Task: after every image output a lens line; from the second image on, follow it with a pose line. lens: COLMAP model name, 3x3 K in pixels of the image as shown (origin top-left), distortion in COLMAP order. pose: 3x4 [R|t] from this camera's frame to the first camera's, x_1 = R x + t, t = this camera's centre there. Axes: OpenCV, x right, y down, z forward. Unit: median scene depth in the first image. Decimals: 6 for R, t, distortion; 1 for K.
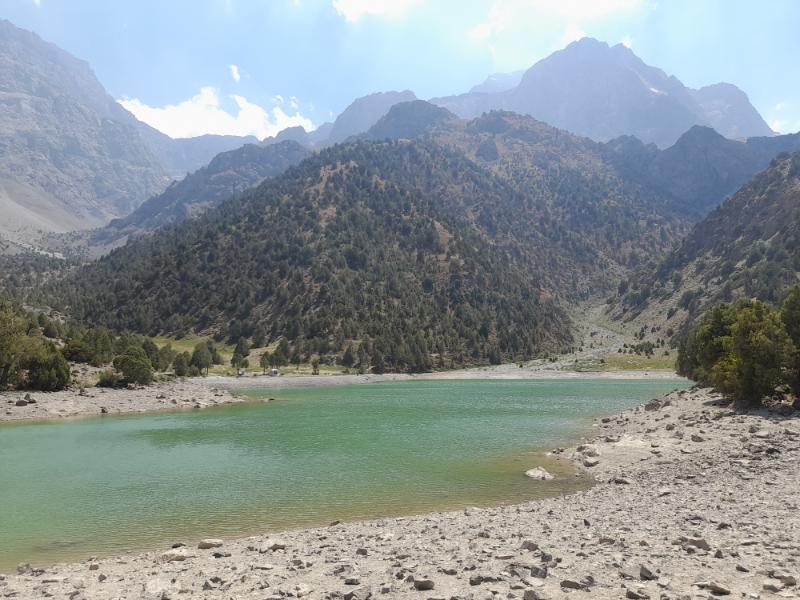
lens RADIAL K [[574.7, 0, 405.7], [0, 574.7, 296.6], [0, 0, 1]] dist [0.014679, -0.017905]
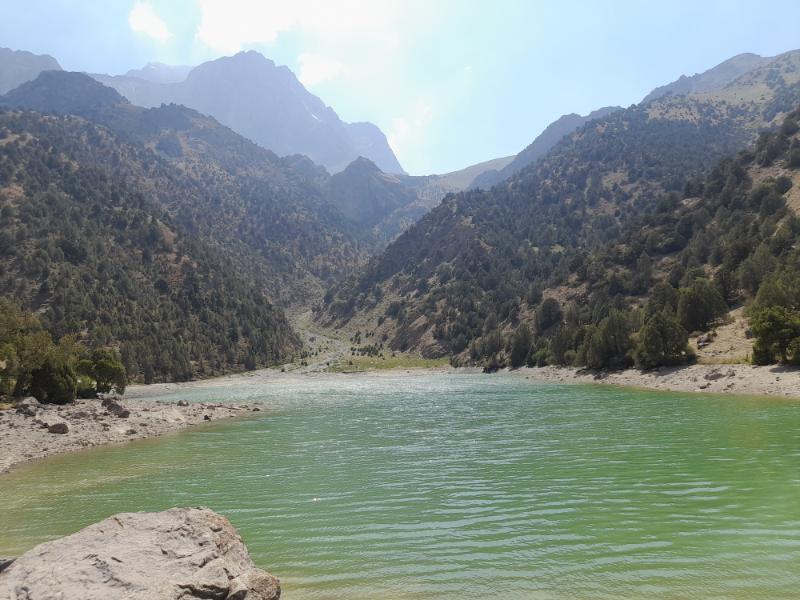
lens RADIAL K [[574.7, 0, 397.5], [0, 574.7, 304.6], [0, 0, 1]] dist [0.014679, -0.017905]
pose [[0.833998, 0.028509, 0.551031, -0.112820], [-0.028797, 0.999552, -0.008129, 0.003730], [-0.551016, -0.009089, 0.834445, 0.020876]]
